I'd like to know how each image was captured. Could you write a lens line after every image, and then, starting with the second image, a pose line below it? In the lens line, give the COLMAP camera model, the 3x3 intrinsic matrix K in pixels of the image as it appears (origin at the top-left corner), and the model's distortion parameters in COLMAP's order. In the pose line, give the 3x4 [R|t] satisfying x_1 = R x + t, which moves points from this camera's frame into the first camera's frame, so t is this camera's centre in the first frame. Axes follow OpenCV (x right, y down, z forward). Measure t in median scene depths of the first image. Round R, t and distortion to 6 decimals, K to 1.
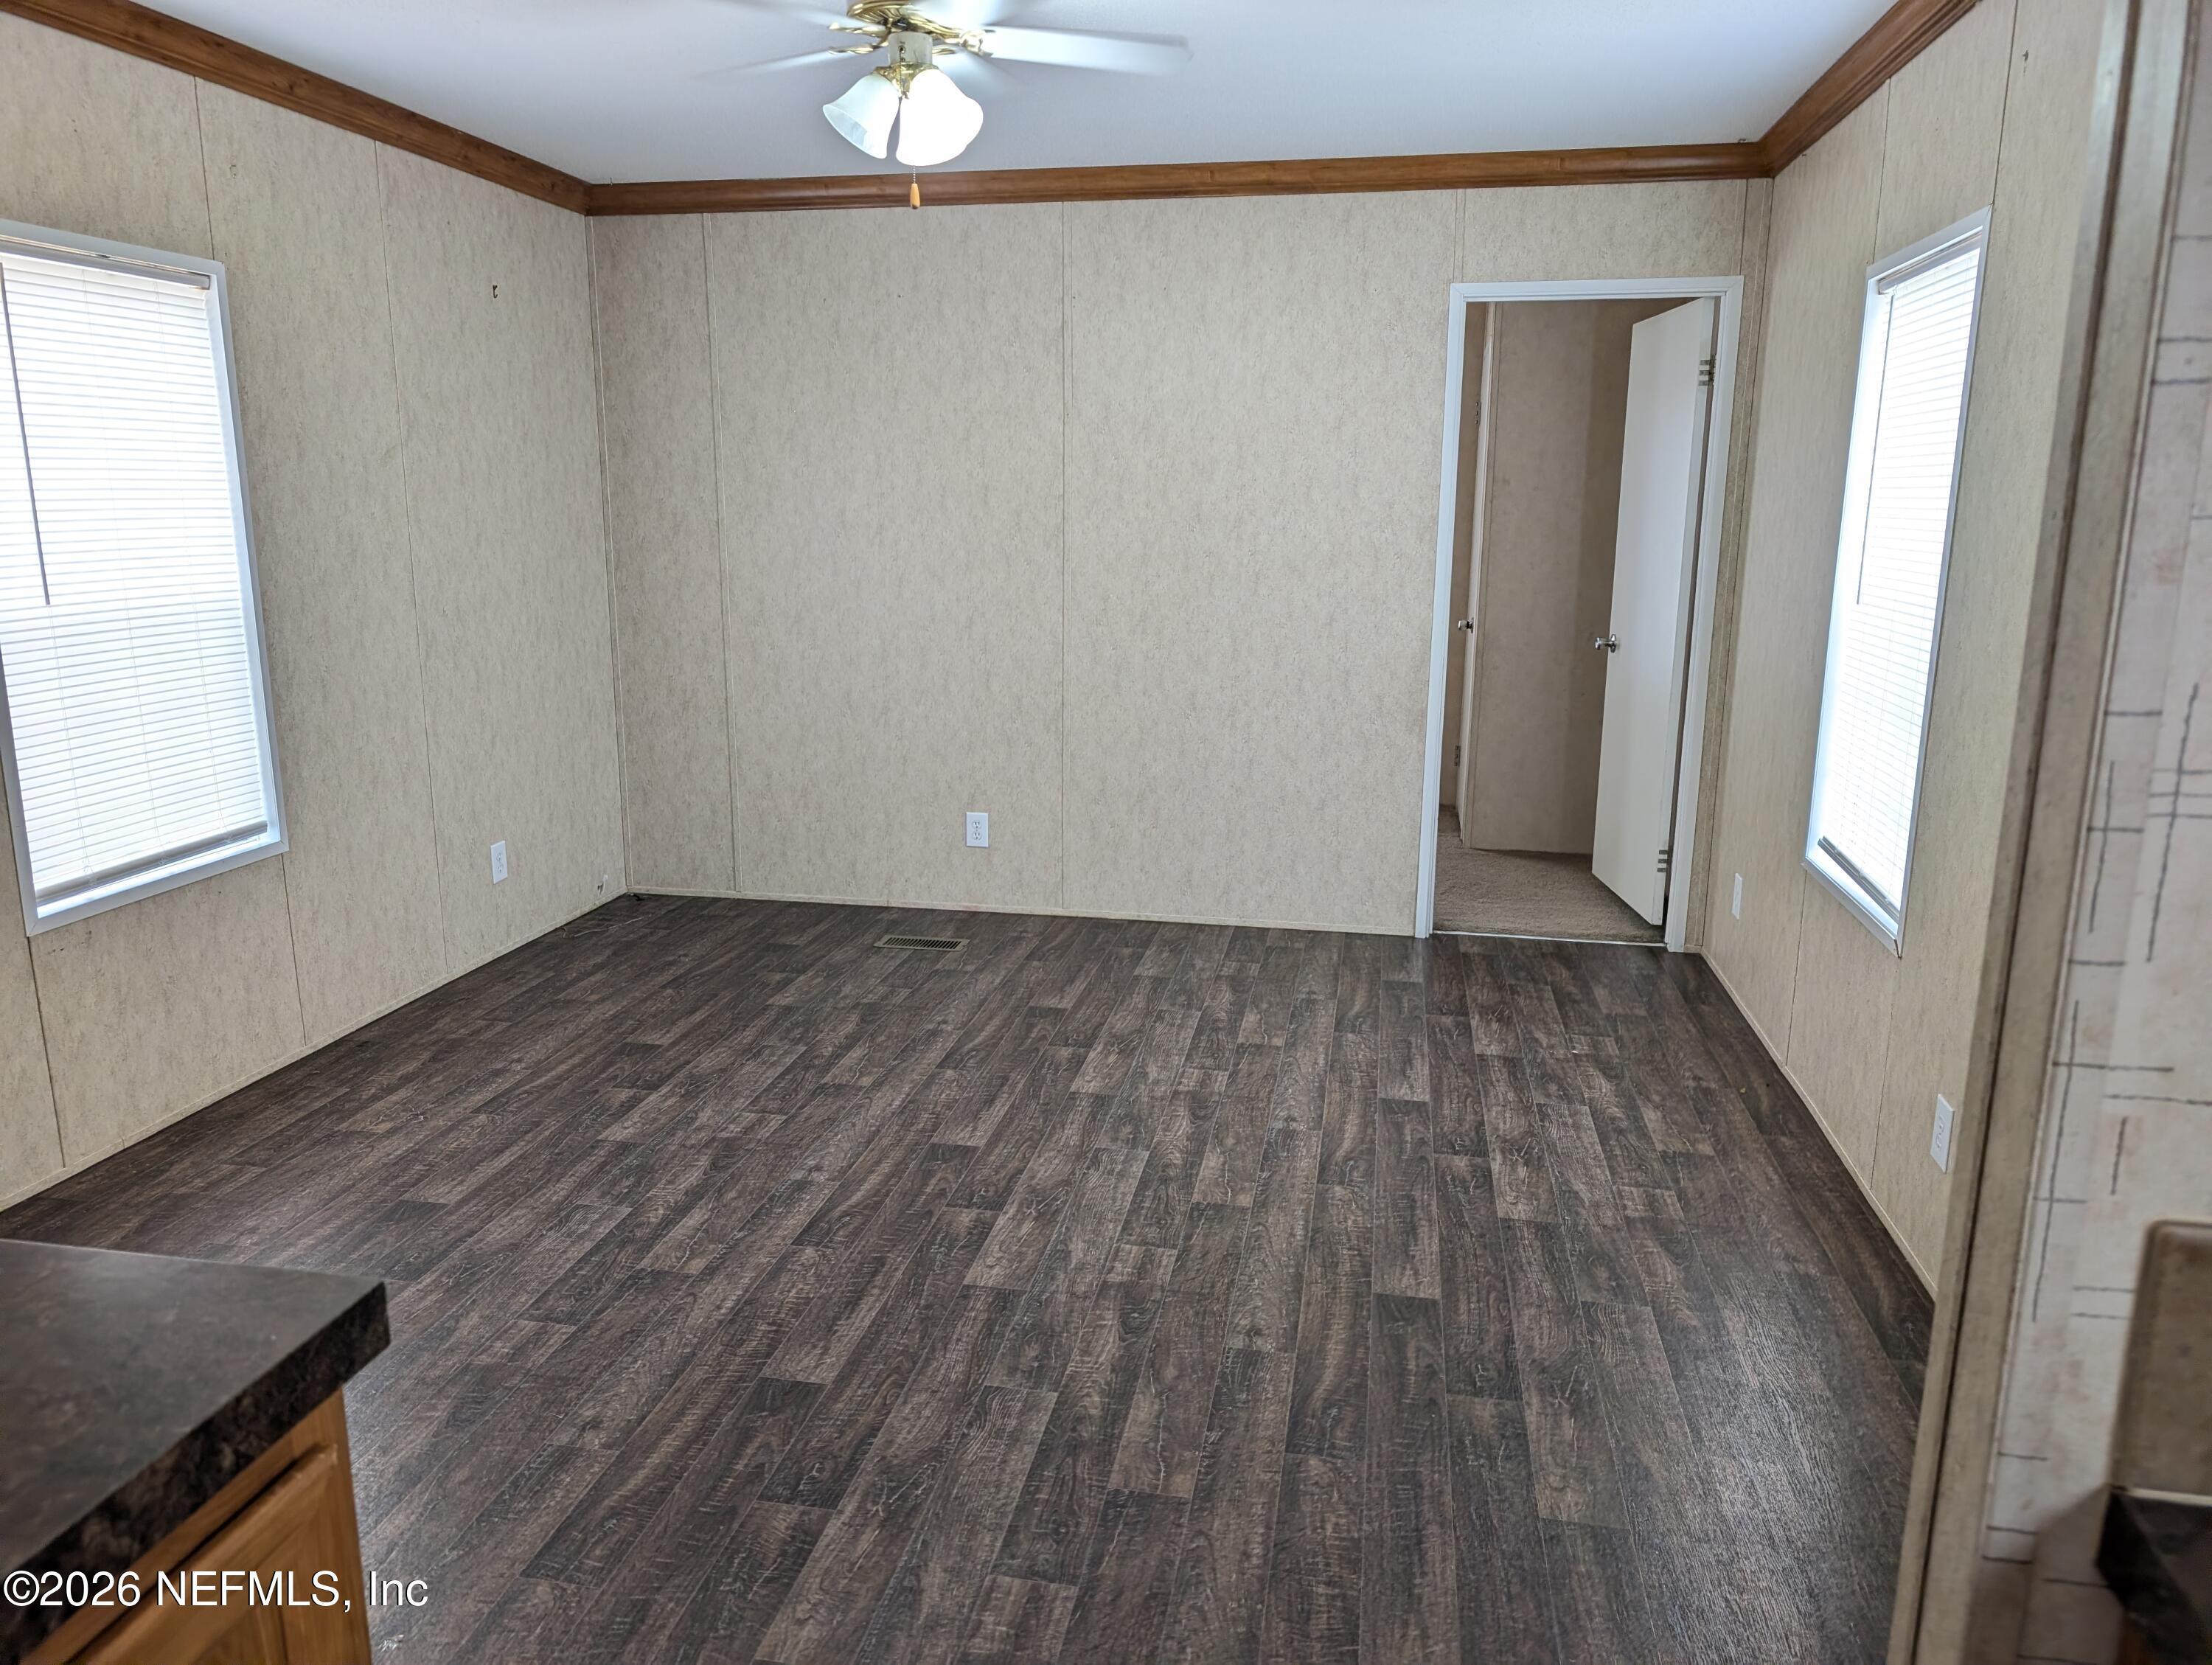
lens RADIAL K [[1576.4, 0, 1095.5], [0, 1576.4, 836.8], [0, 0, 1]] dist [0.004944, -0.006255]
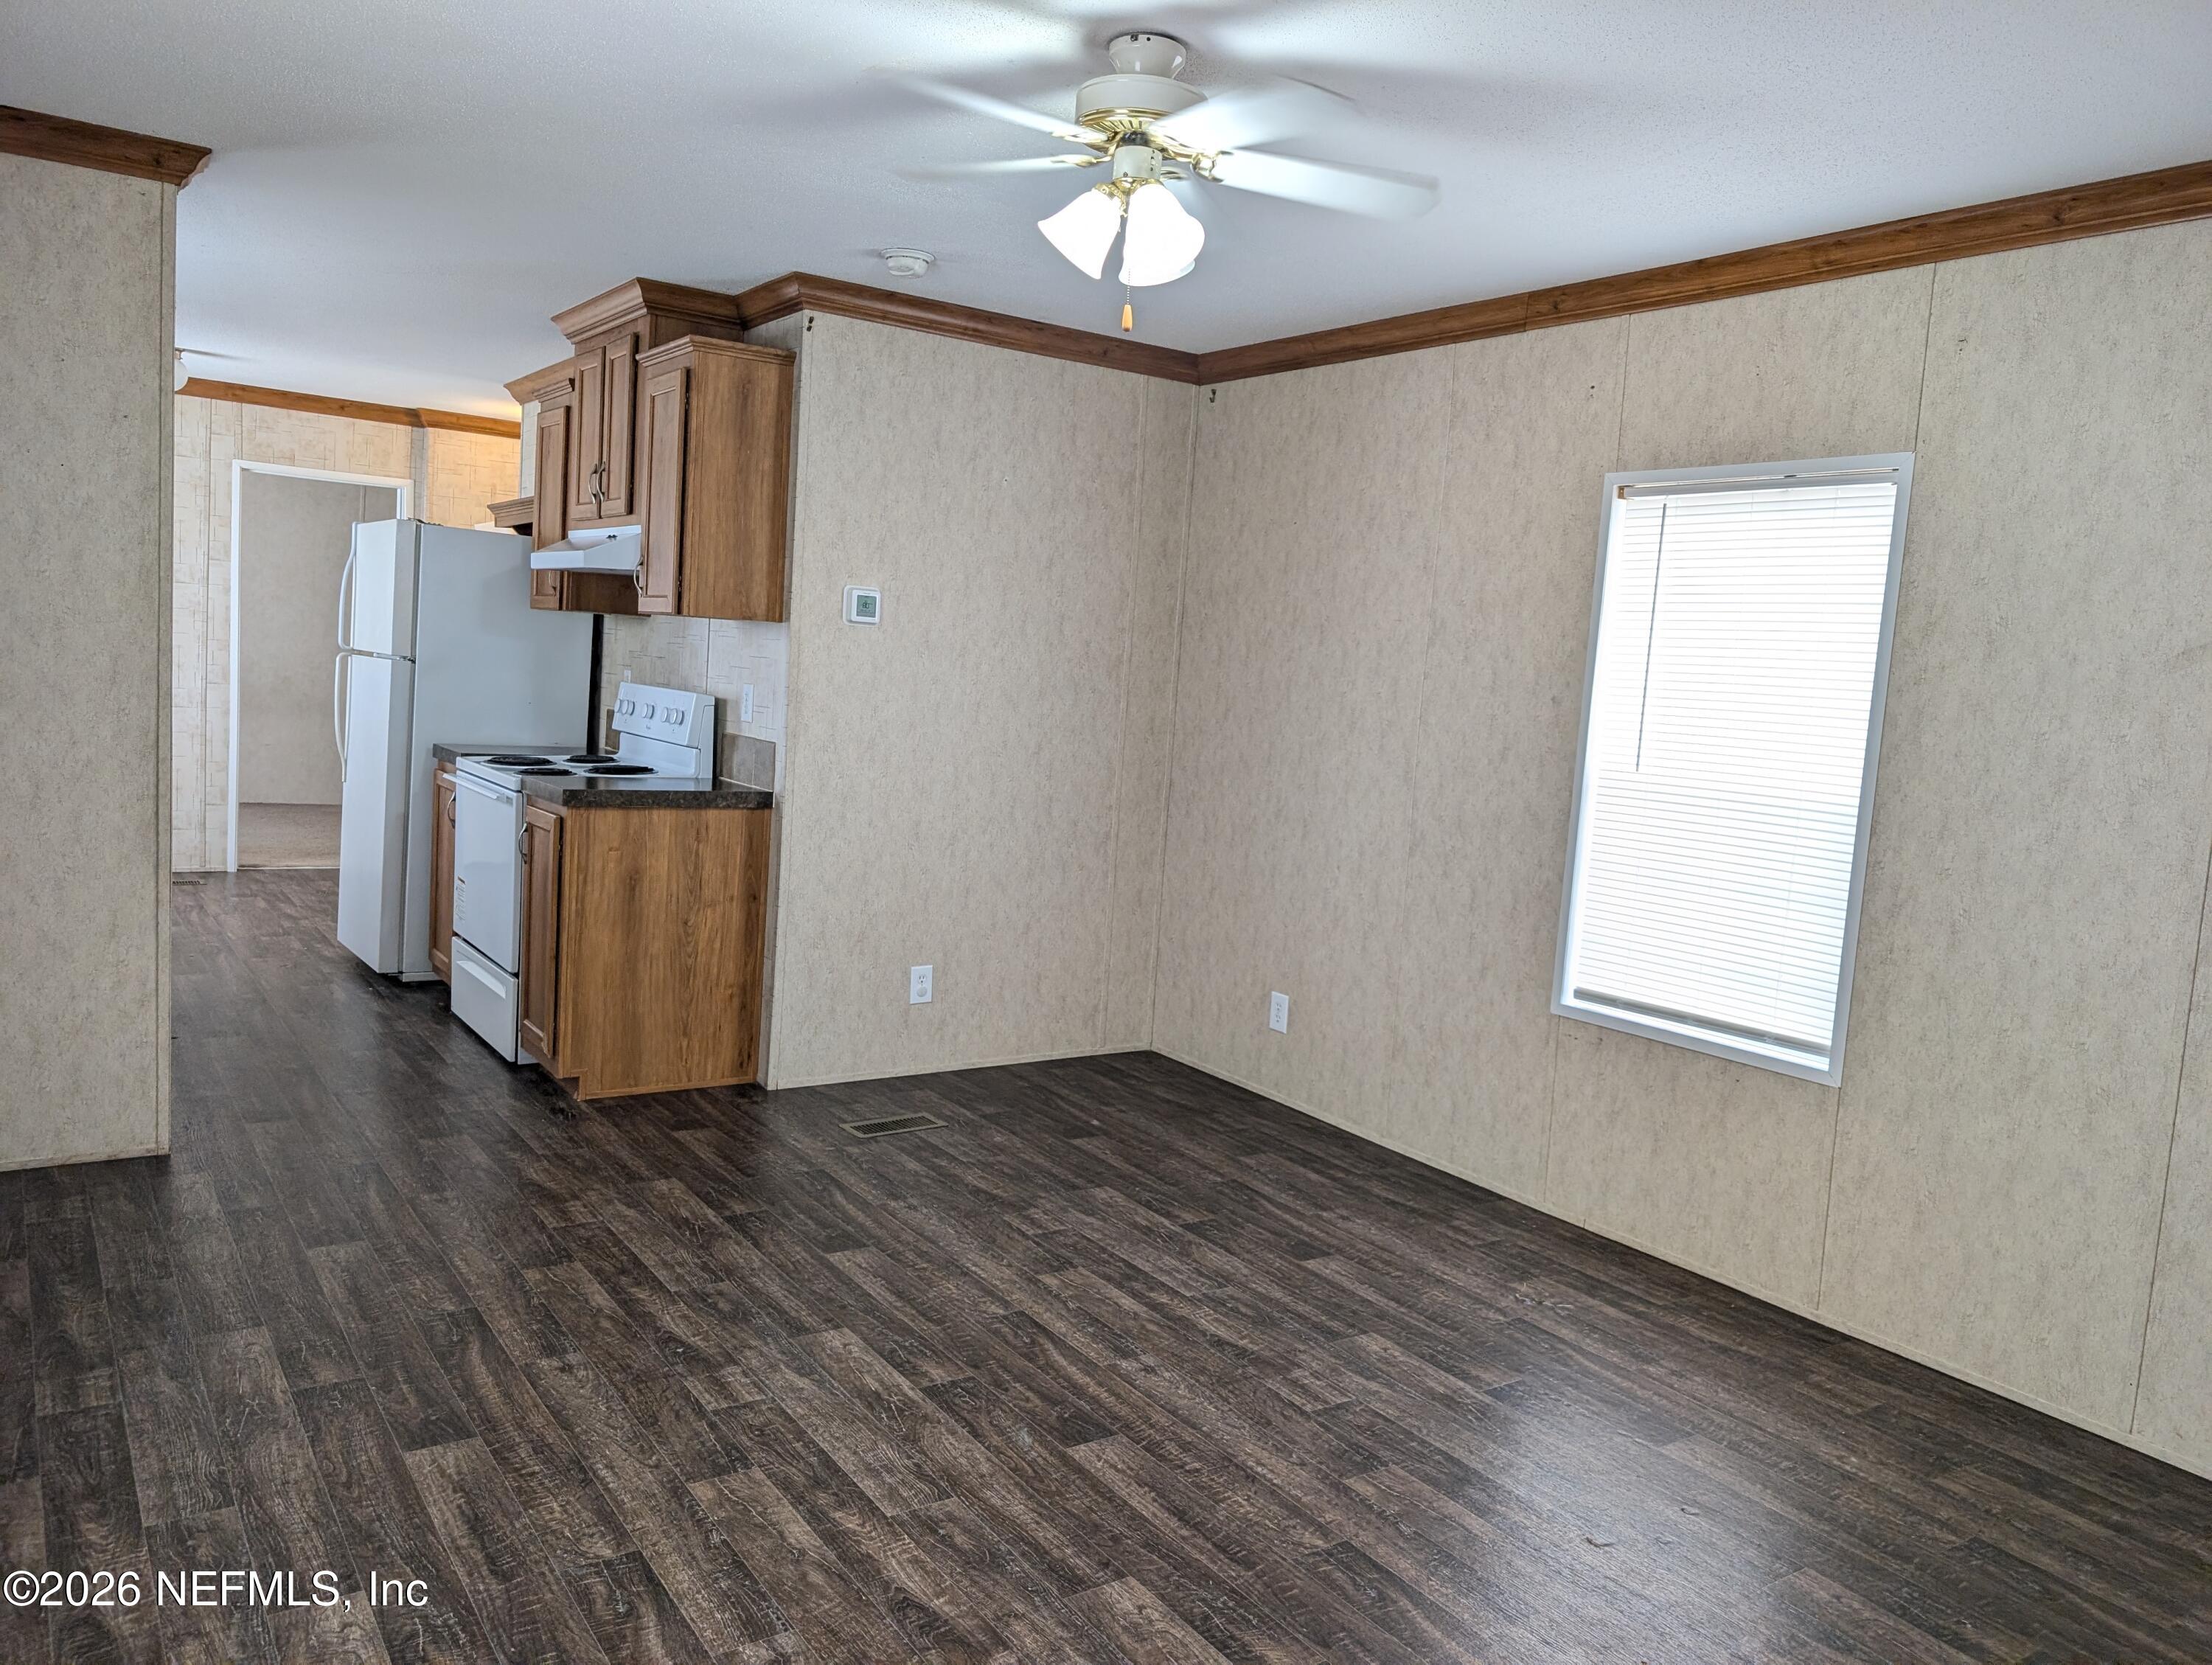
lens RADIAL K [[1576.4, 0, 1095.5], [0, 1576.4, 836.8], [0, 0, 1]] dist [0.004944, -0.006255]
pose [[-0.700820, 0.026561, -0.712843, 0.358863], [-0.218004, 0.943521, 0.249483, -0.222351], [0.679209, 0.330246, -0.655448, 1.086504]]
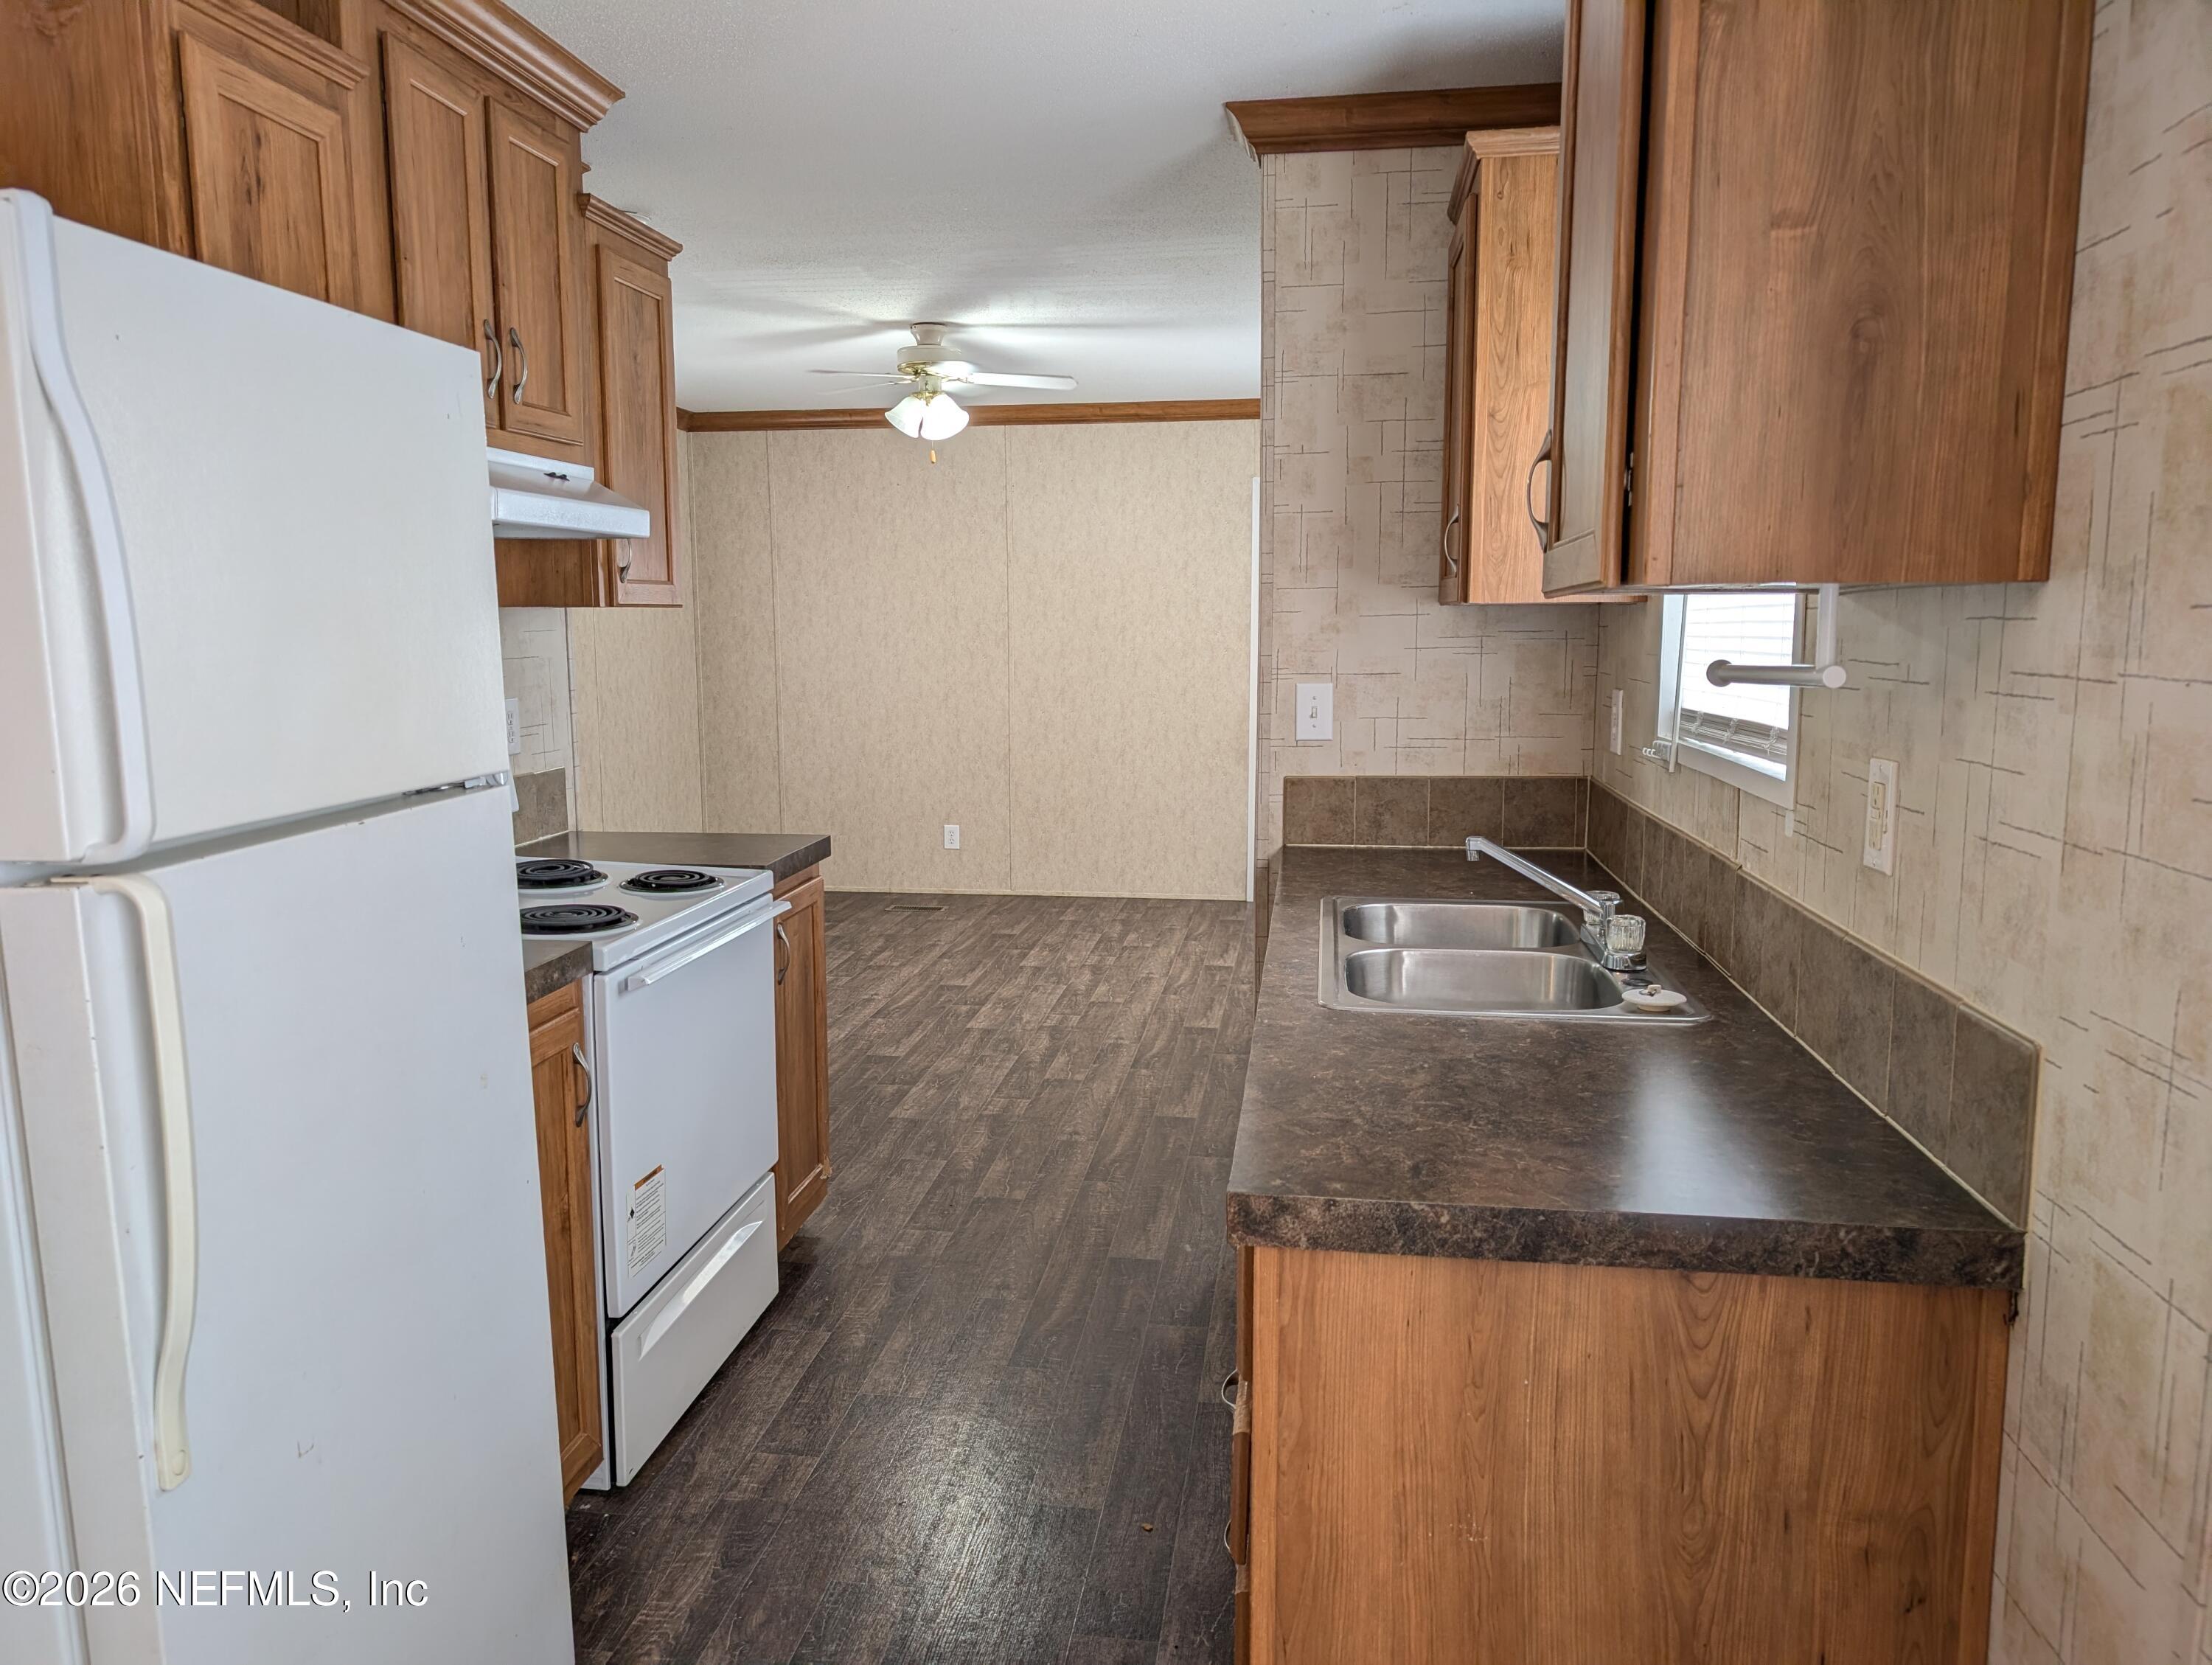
lens RADIAL K [[1564.1, 0, 1101.8], [0, 1564.1, 811.6], [0, 0, 1]] dist [0.056397, -0.000934]
pose [[0.998806, -0.014975, 0.046492, -0.003199], [0.018984, 0.996024, -0.087037, 0.114255], [-0.045004, 0.087815, 0.995120, -0.519659]]
